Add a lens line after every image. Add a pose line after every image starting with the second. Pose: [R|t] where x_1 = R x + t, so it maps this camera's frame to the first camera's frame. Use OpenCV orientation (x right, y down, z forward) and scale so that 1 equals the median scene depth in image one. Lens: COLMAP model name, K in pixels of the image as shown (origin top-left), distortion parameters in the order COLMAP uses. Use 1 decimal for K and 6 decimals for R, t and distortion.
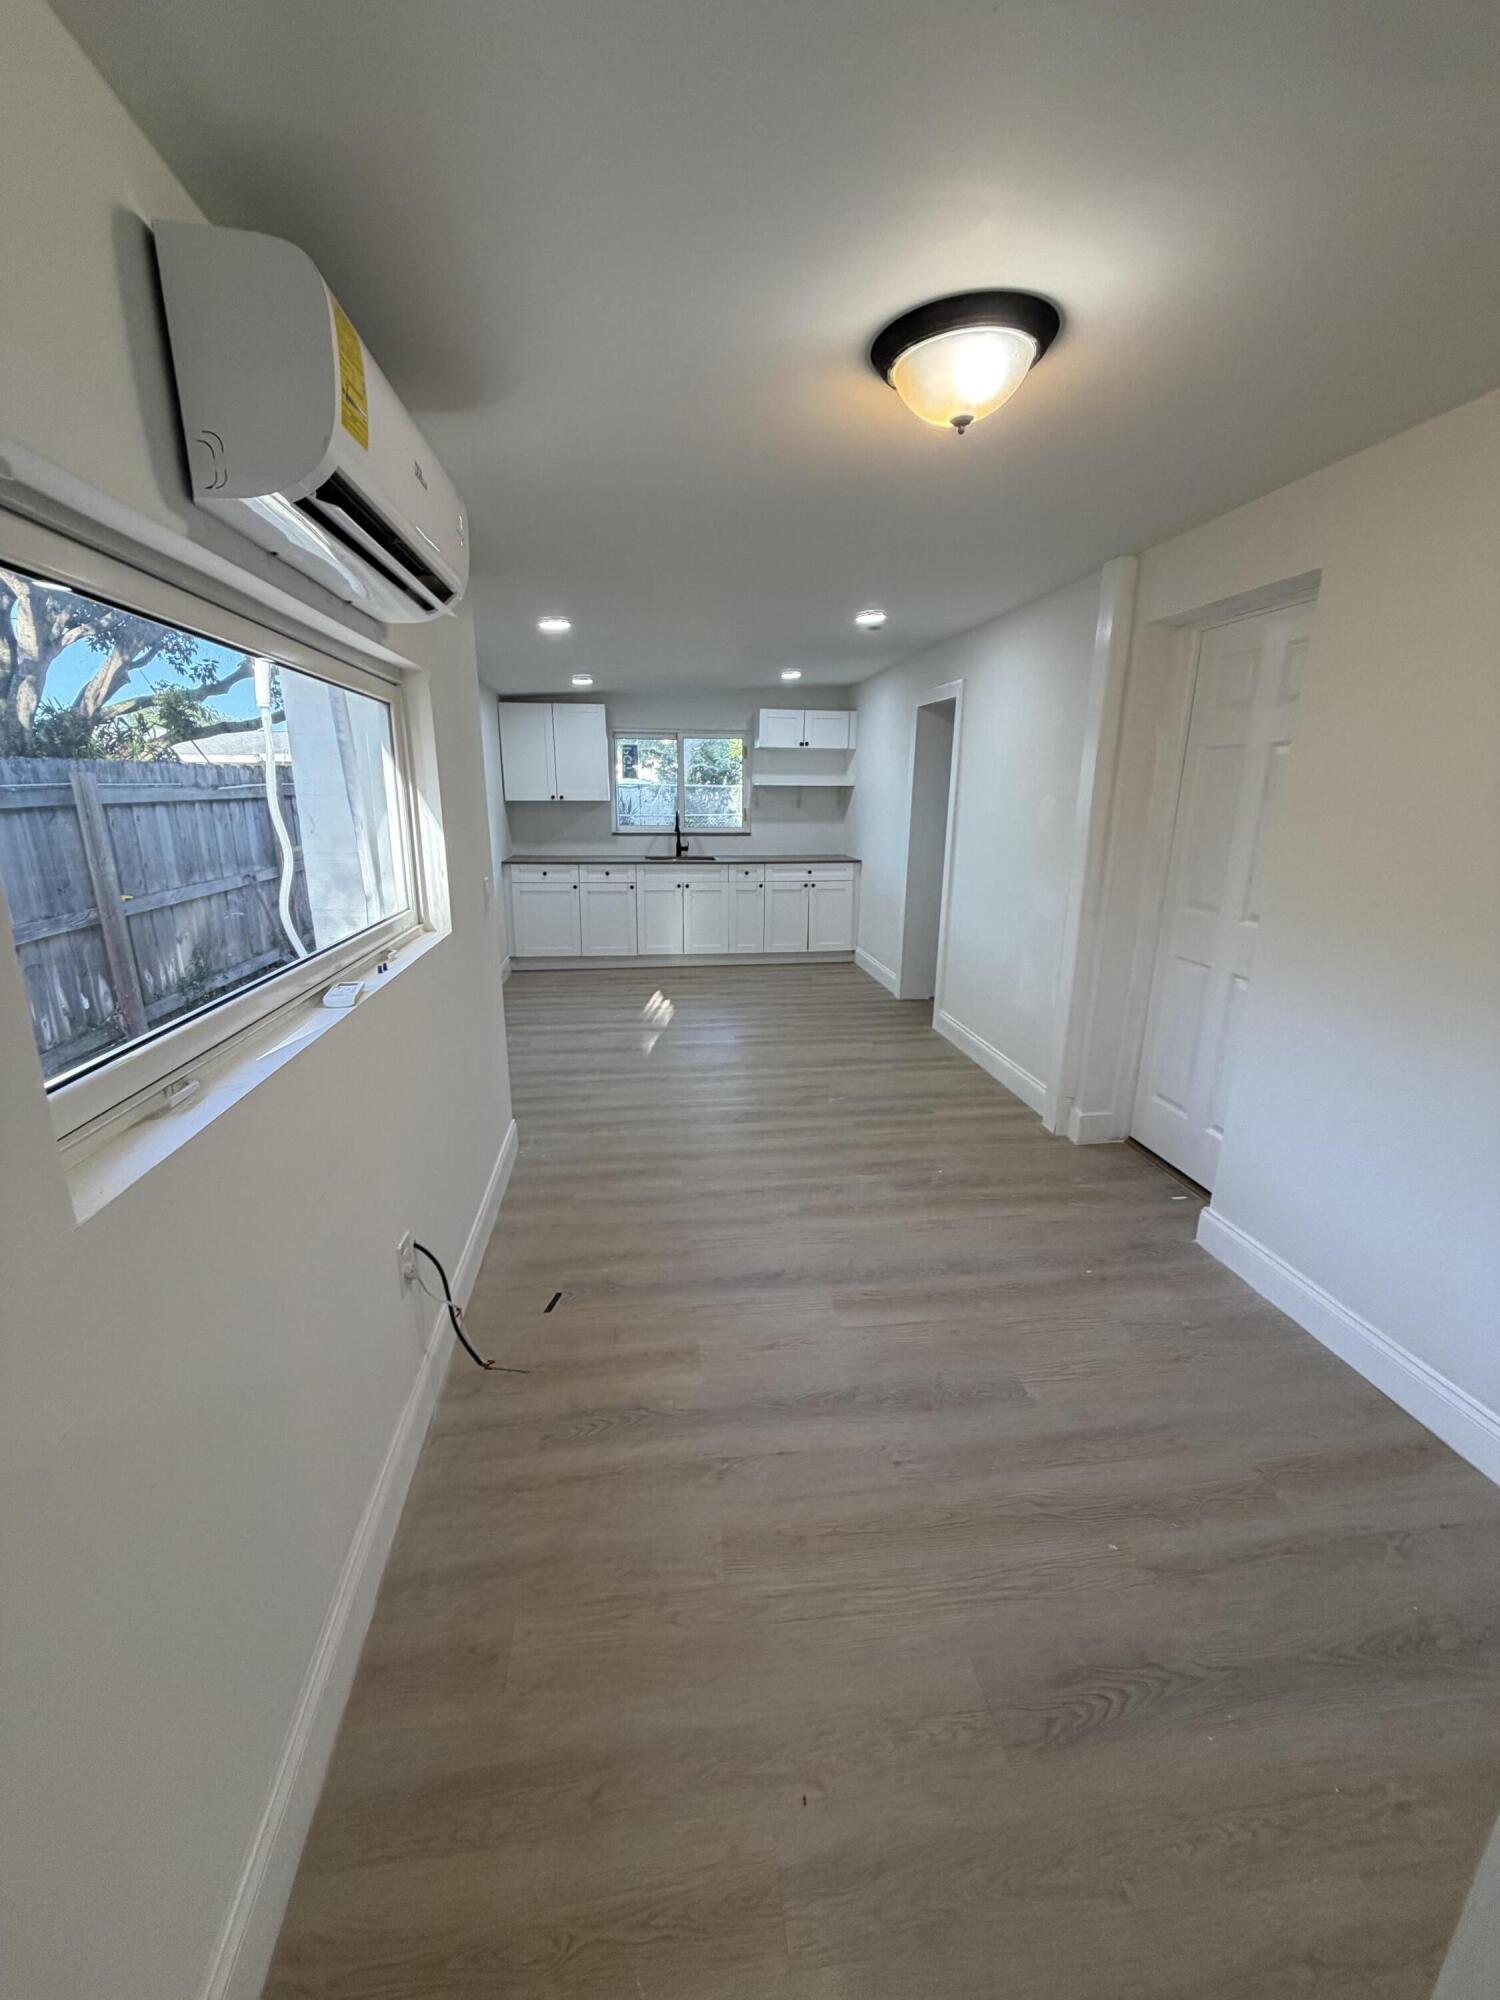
lens RADIAL K [[799.5, 0, 754.5], [0, 799.5, 998.3], [0, 0, 1]] dist [-0.000739, 0.000168]
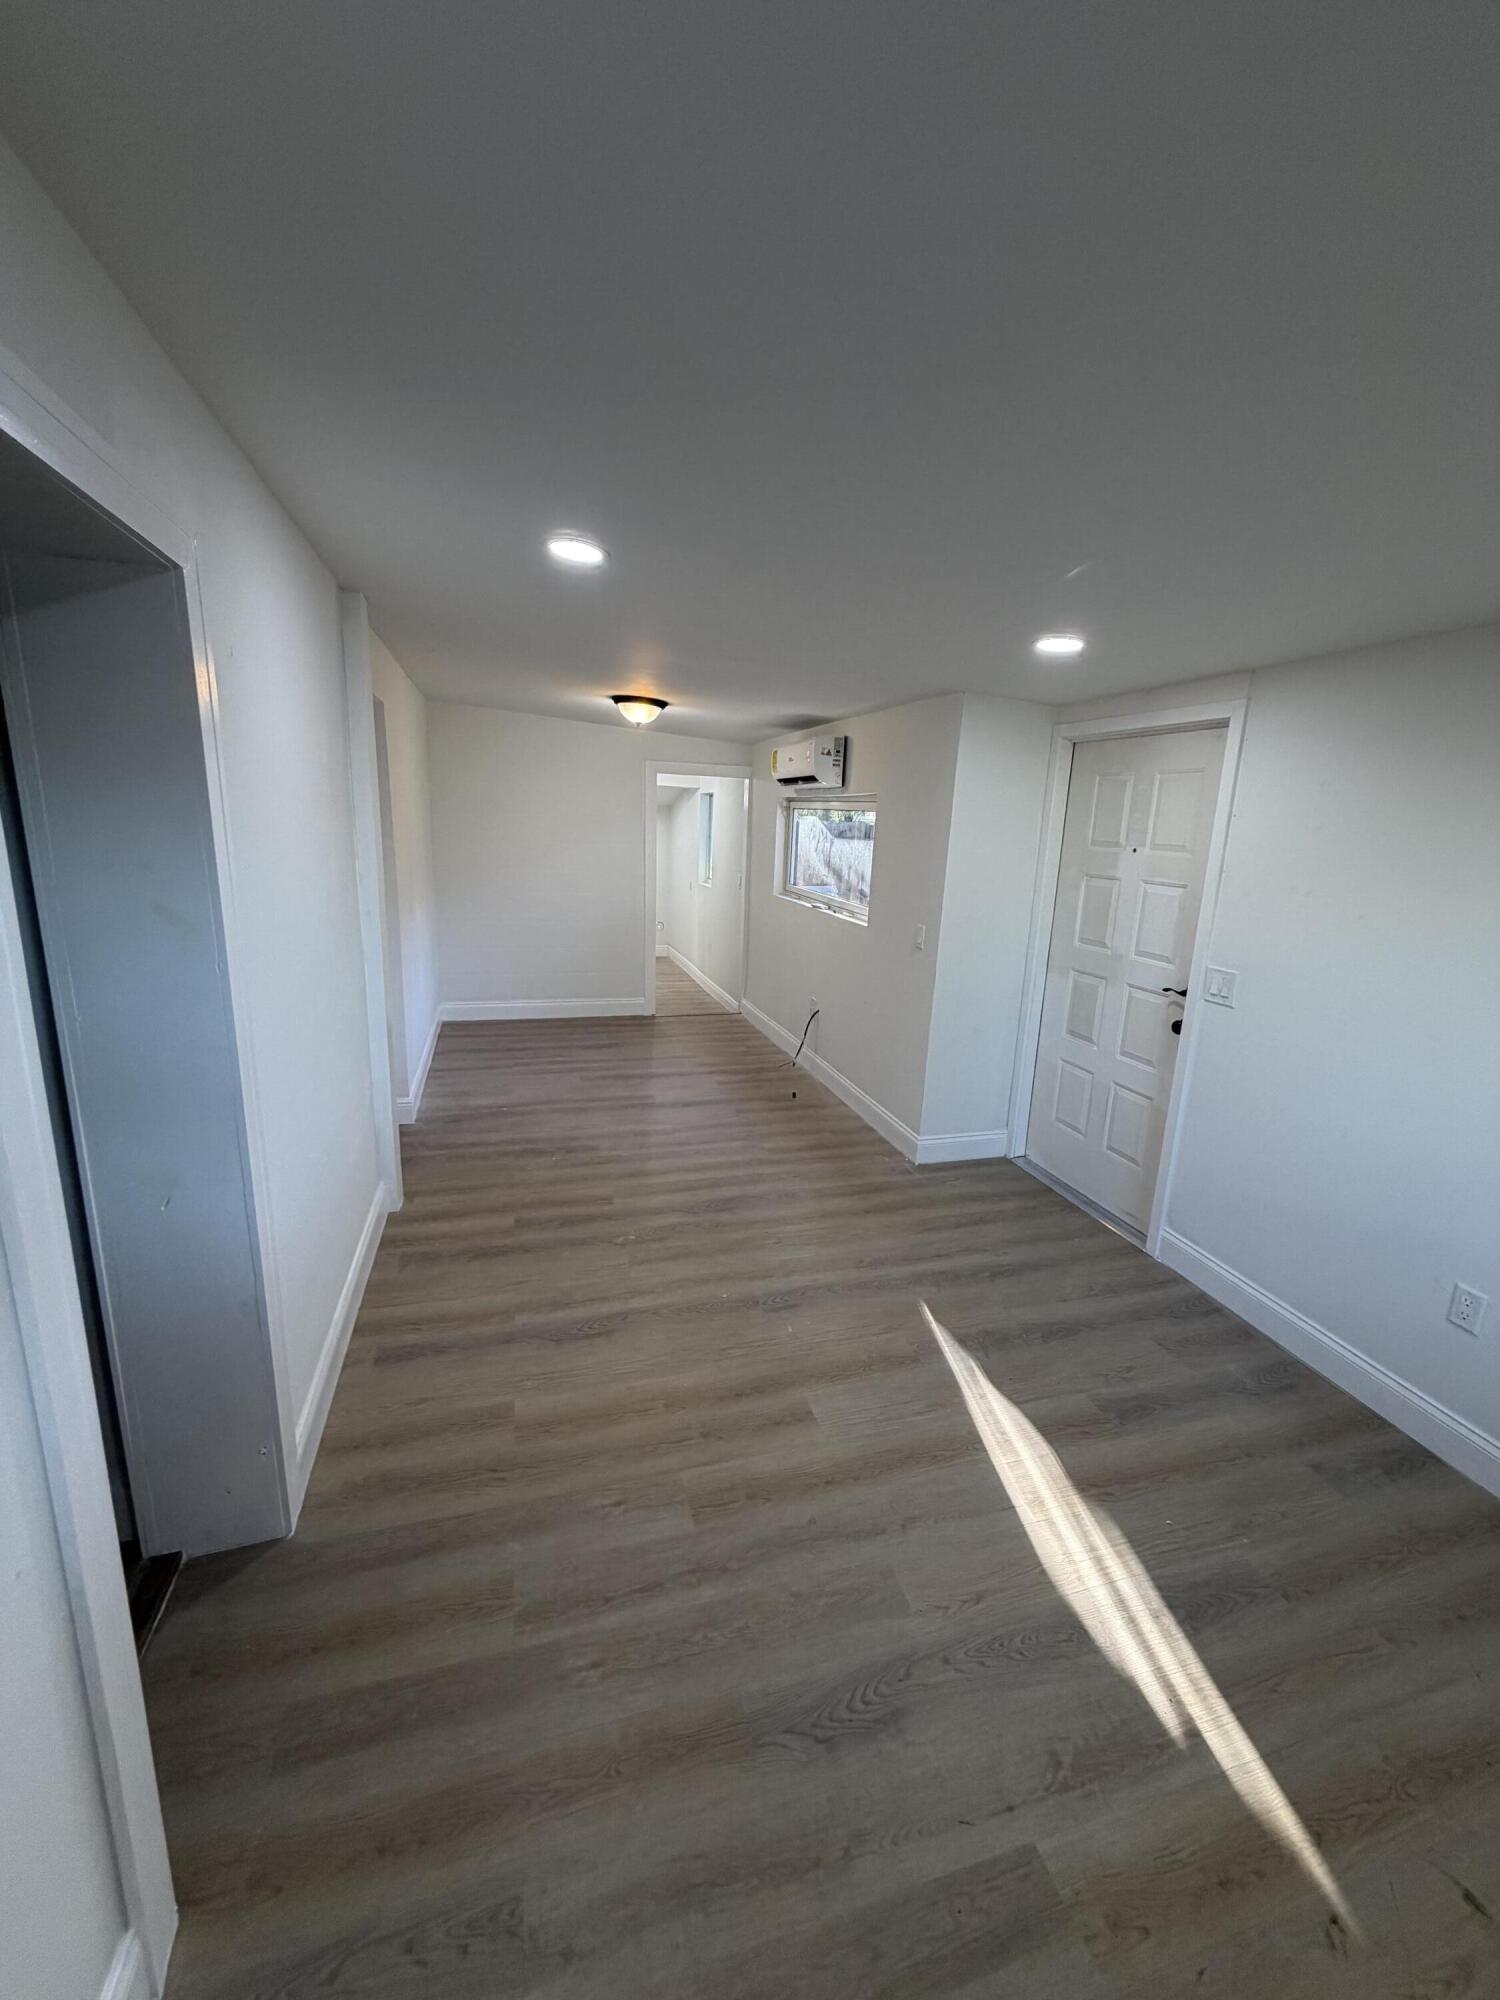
lens RADIAL K [[799.5, 0, 762.8], [0, 799.5, 1000.3], [0, 0, 1]] dist [-0.000739, 0.000168]
pose [[-0.986072, -0.006298, -0.166198, 0.112453], [-0.083567, 0.882747, 0.462358, -0.516393], [0.143799, 0.469807, -0.870978, 1.784301]]
